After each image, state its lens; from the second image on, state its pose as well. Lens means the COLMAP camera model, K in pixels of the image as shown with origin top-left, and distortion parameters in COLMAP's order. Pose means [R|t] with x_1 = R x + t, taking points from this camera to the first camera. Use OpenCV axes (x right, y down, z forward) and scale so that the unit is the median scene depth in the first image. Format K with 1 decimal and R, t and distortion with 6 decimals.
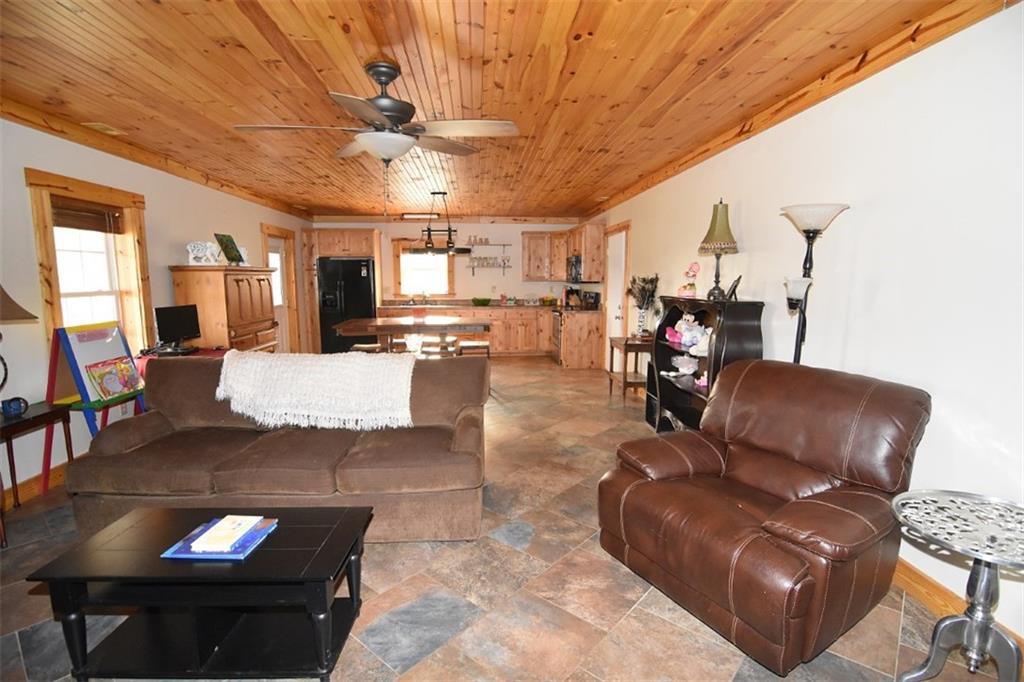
lens RADIAL K [[489.9, 0, 514.3], [0, 489.9, 337.2], [0, 0, 1]] dist [-0.009008, -0.008565]
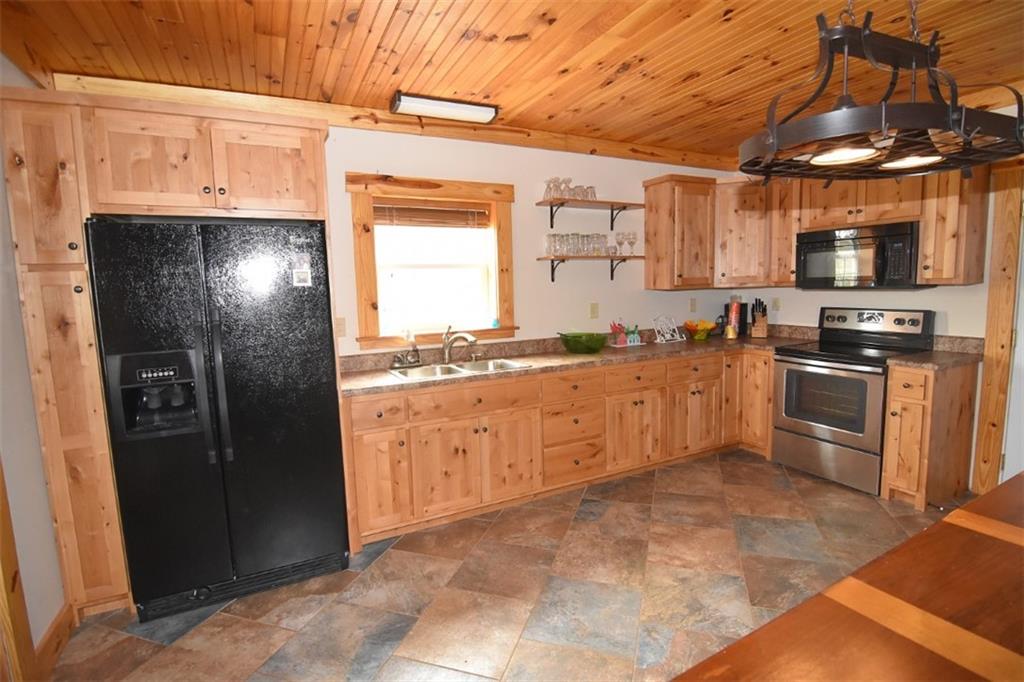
lens RADIAL K [[489.9, 0, 513.9], [0, 489.9, 340.2], [0, 0, 1]] dist [-0.009008, -0.008565]
pose [[0.928201, -0.067832, 0.365843, -0.287550], [0.073711, 0.997277, -0.002109, -0.082841], [-0.364704, 0.028924, 0.930674, 0.678941]]
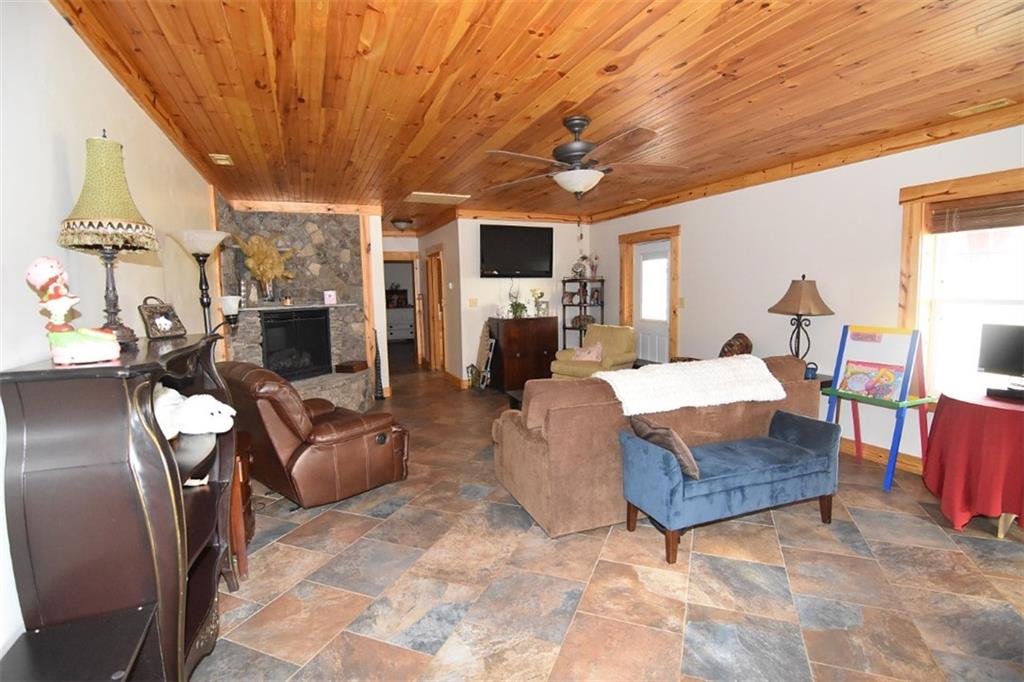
lens RADIAL K [[489.9, 0, 517.8], [0, 489.9, 339.7], [0, 0, 1]] dist [-0.009008, -0.008565]
pose [[-0.944900, 0.051518, -0.323279, 0.235724], [-0.021106, 0.975897, 0.217209, -0.220496], [0.326677, 0.212064, -0.921038, 1.752613]]
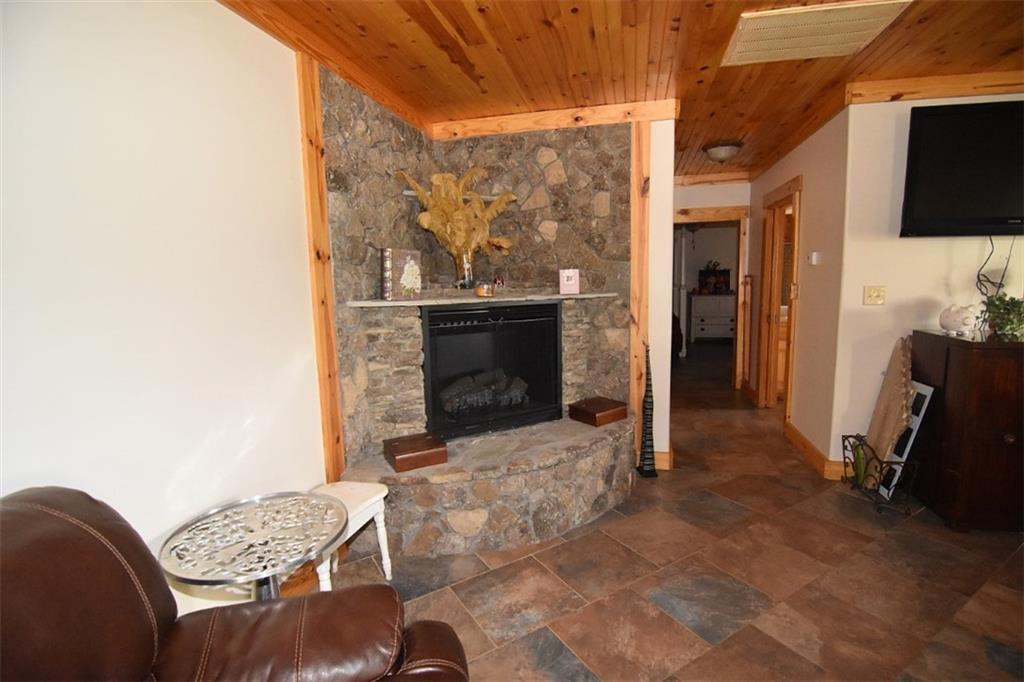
lens RADIAL K [[489.9, 0, 517.0], [0, 489.9, 340.3], [0, 0, 1]] dist [-0.009008, -0.008565]
pose [[-0.953609, -0.017363, 0.300547, 0.093656], [0.058710, 0.968441, 0.242230, -0.093844], [-0.295268, 0.248638, -0.922494, 0.784047]]
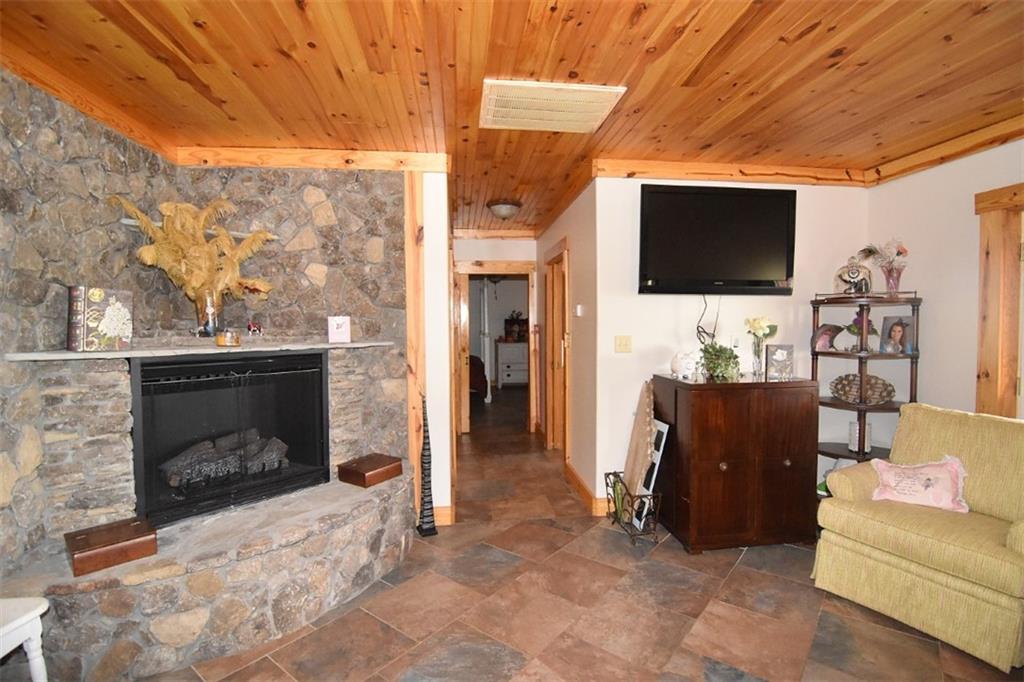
lens RADIAL K [[489.9, 0, 516.7], [0, 489.9, 340.4], [0, 0, 1]] dist [-0.009008, -0.008565]
pose [[-0.999016, 0.008915, -0.043438, -0.003618], [0.001856, 0.987131, 0.159903, -0.088391], [0.044305, 0.159665, -0.986177, 0.729115]]
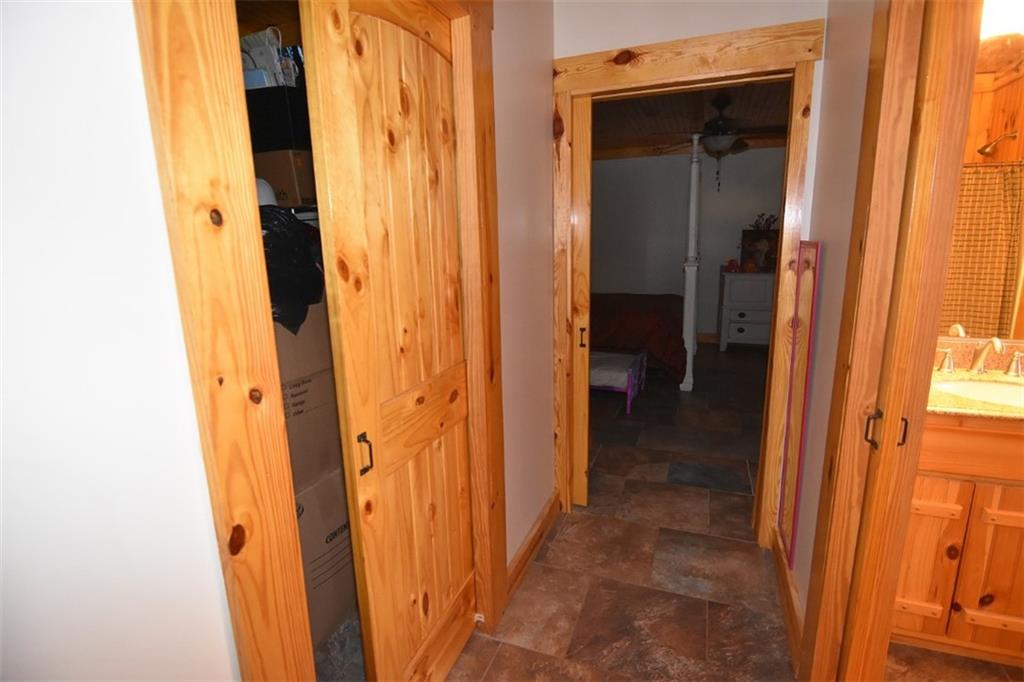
lens RADIAL K [[489.9, 0, 512.4], [0, 489.9, 340.7], [0, 0, 1]] dist [-0.009008, -0.008565]
pose [[-0.901894, -0.068182, 0.426541, -0.096874], [0.073370, 0.948935, 0.306822, 0.057796], [-0.425680, 0.308016, -0.850836, -0.421314]]
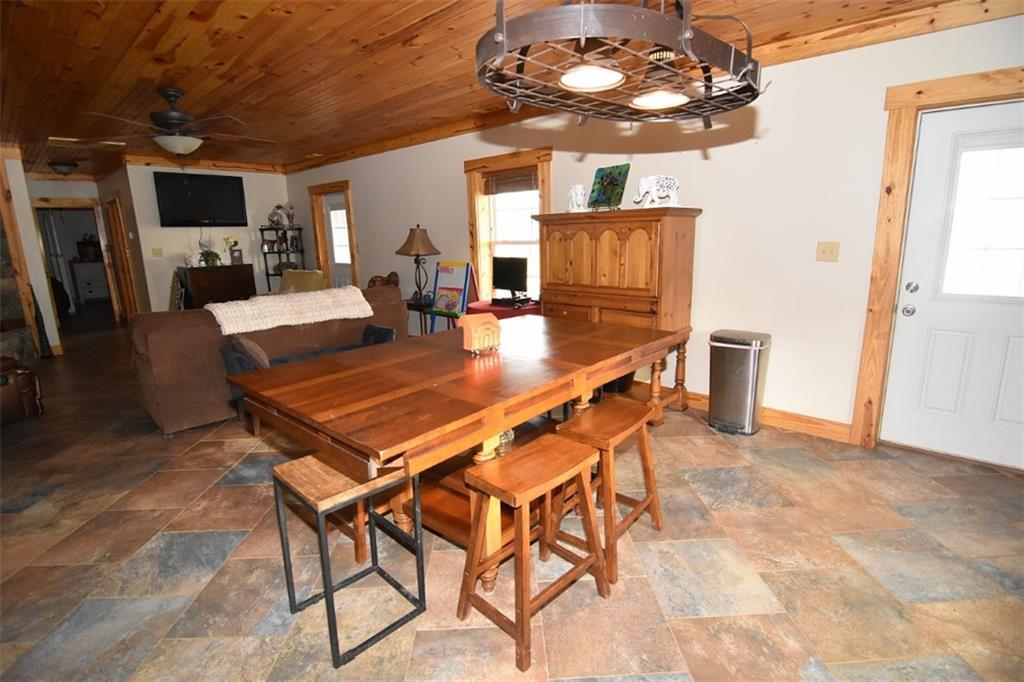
lens RADIAL K [[489.9, 0, 517.6], [0, 489.9, 338.3], [0, 0, 1]] dist [-0.009008, -0.008565]
pose [[-0.729686, 0.162586, -0.664171, 0.039049], [-0.058825, 0.952793, 0.297867, -0.272581], [0.681247, 0.256419, -0.685676, 2.274205]]
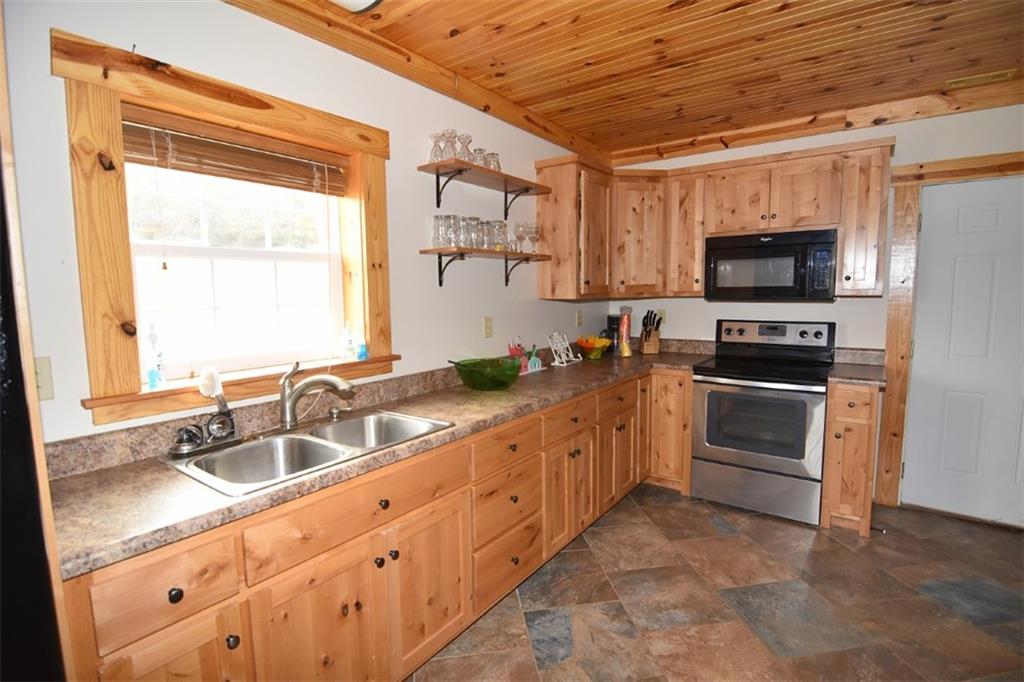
lens RADIAL K [[489.9, 0, 513.4], [0, 489.9, 338.7], [0, 0, 1]] dist [-0.009008, -0.008565]
pose [[0.662772, -0.082438, 0.744269, -0.286529], [0.104585, 0.994371, 0.017008, -0.102200], [-0.741481, 0.066567, 0.667663, 0.843467]]
